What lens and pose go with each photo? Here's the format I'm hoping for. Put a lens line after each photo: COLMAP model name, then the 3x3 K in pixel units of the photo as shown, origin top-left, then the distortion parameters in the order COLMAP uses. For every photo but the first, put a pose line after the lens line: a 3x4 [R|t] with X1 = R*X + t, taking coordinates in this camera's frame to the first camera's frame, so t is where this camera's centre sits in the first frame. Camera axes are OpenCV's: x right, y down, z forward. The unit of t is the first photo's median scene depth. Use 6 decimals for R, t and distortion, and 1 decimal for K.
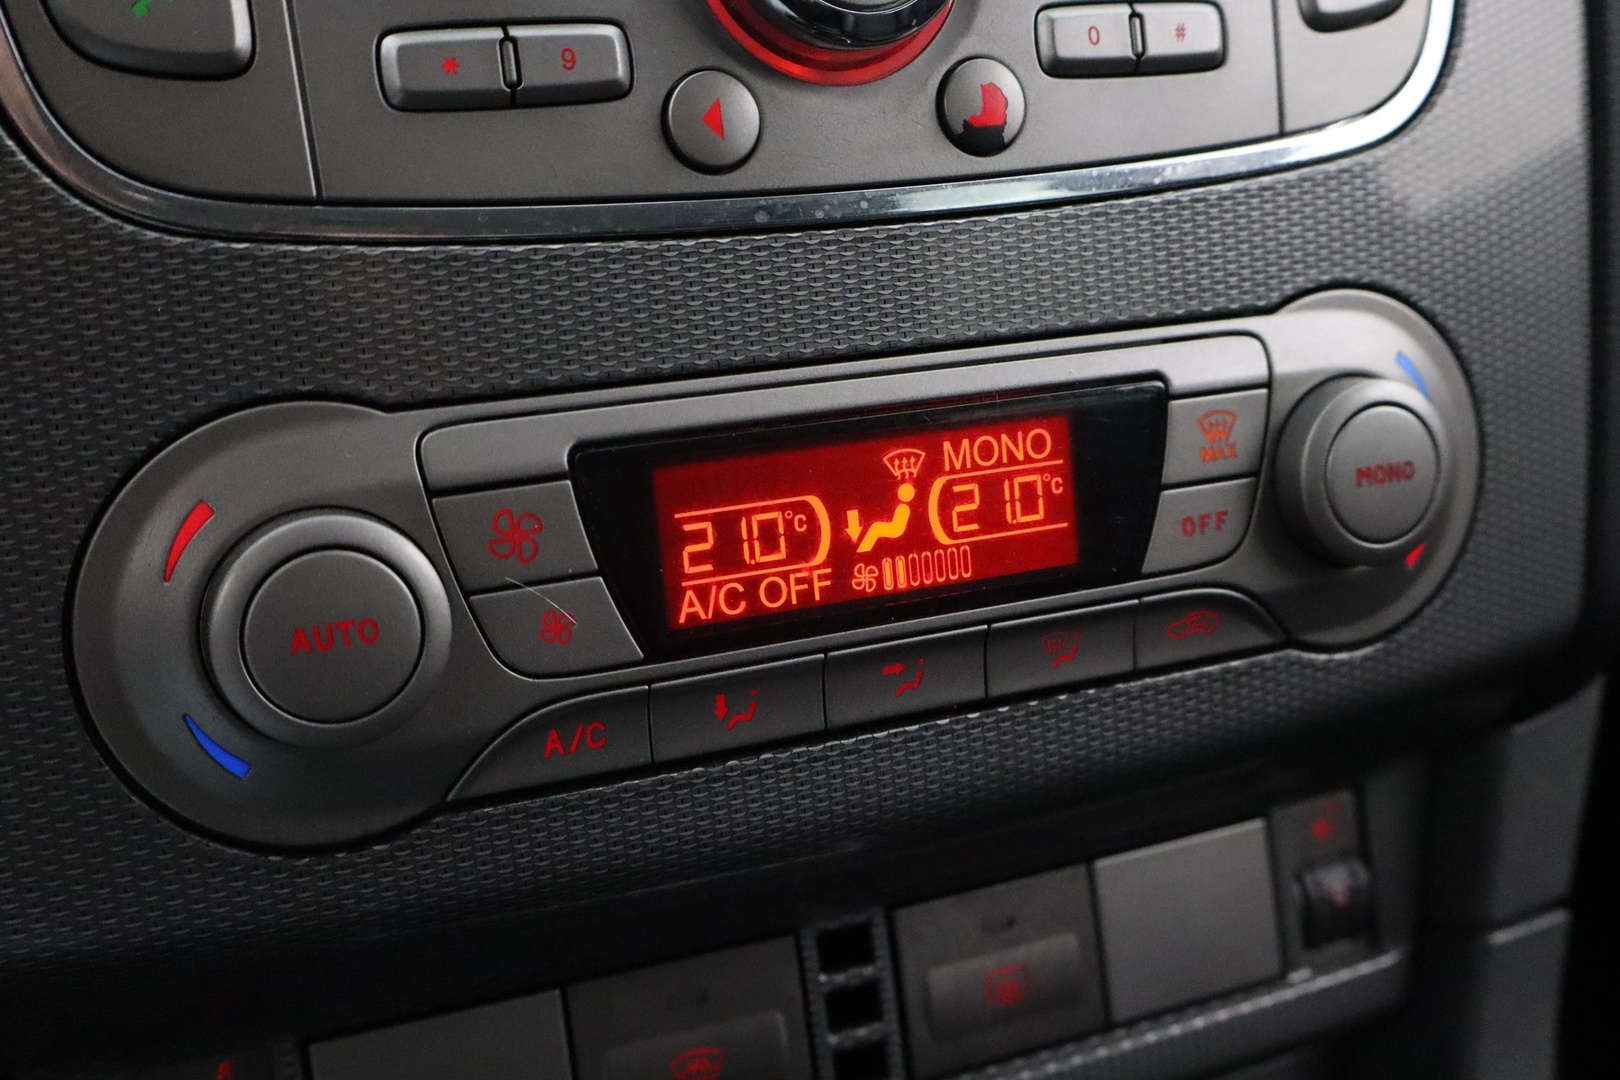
lens RADIAL K [[1799.2, 0, 808.8], [0, 1799.2, 548.6], [0, 0, 1]] dist [0.038501, 0.000000]
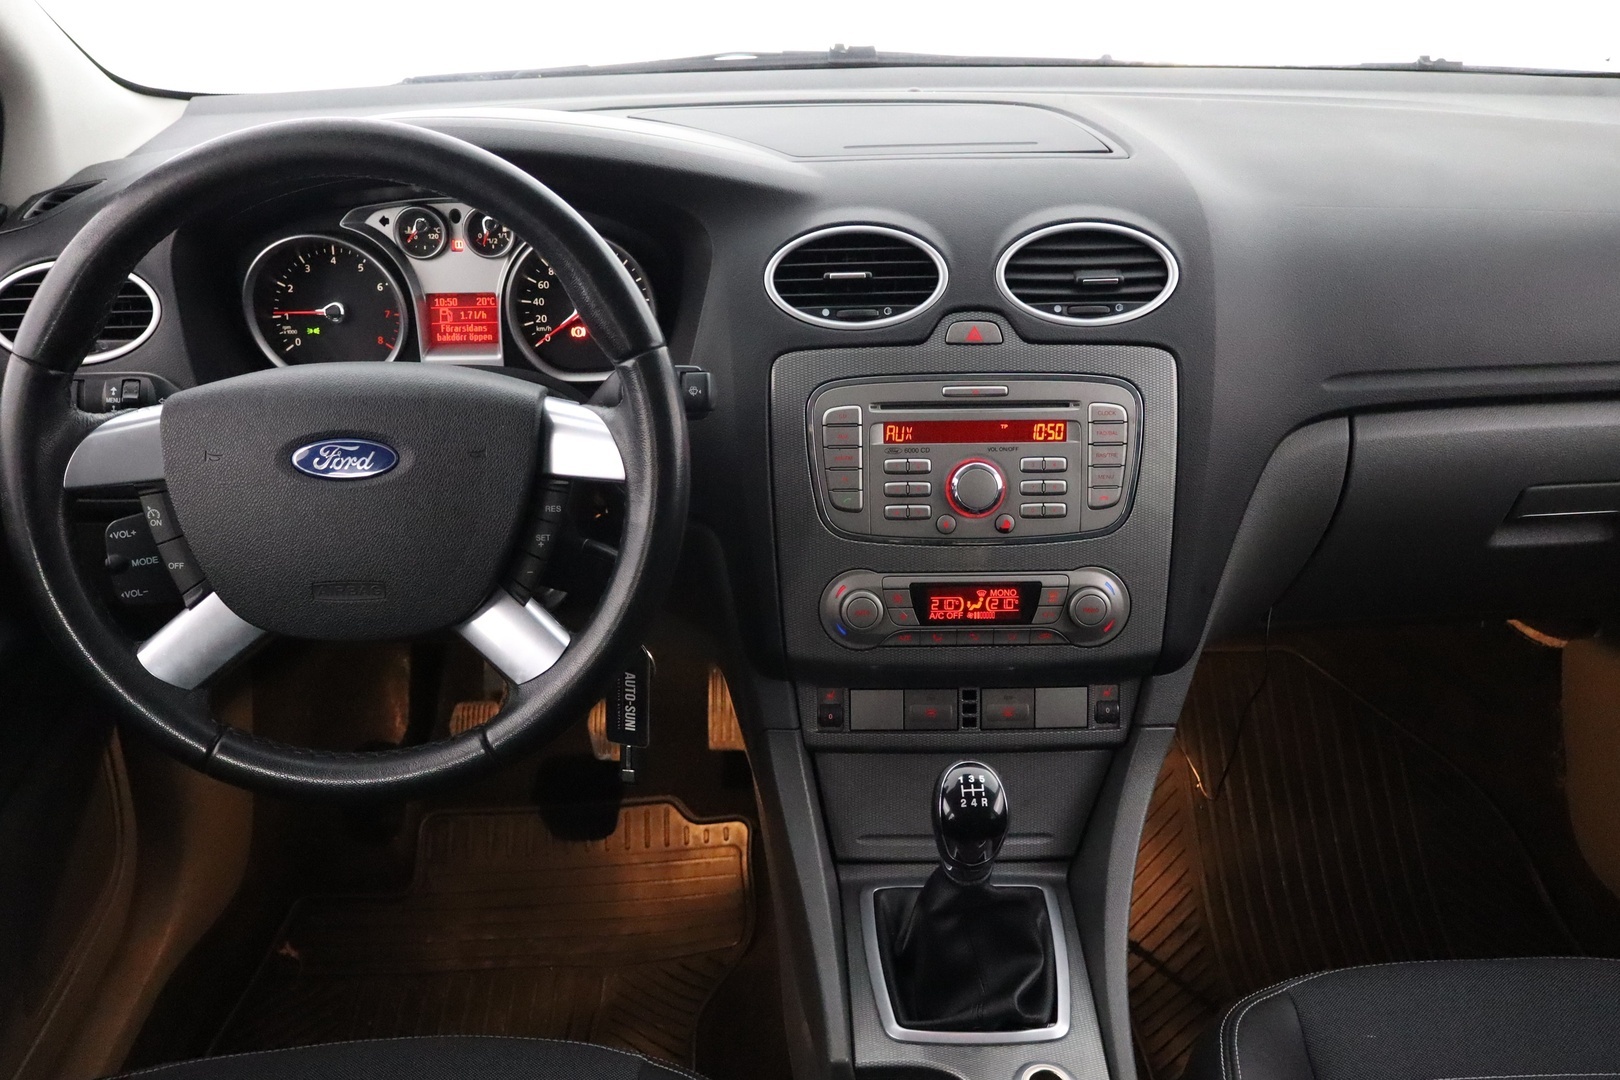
lens RADIAL K [[1660.8, 0, 810.6], [0, 1660.8, 550.5], [0, 0, 1]] dist [-0.040230, 0.000000]
pose [[0.915389, 0.139660, -0.377570, 1.292152], [-0.123863, 0.990106, 0.065935, -0.395628], [0.383043, -0.013589, 0.923631, -3.271912]]
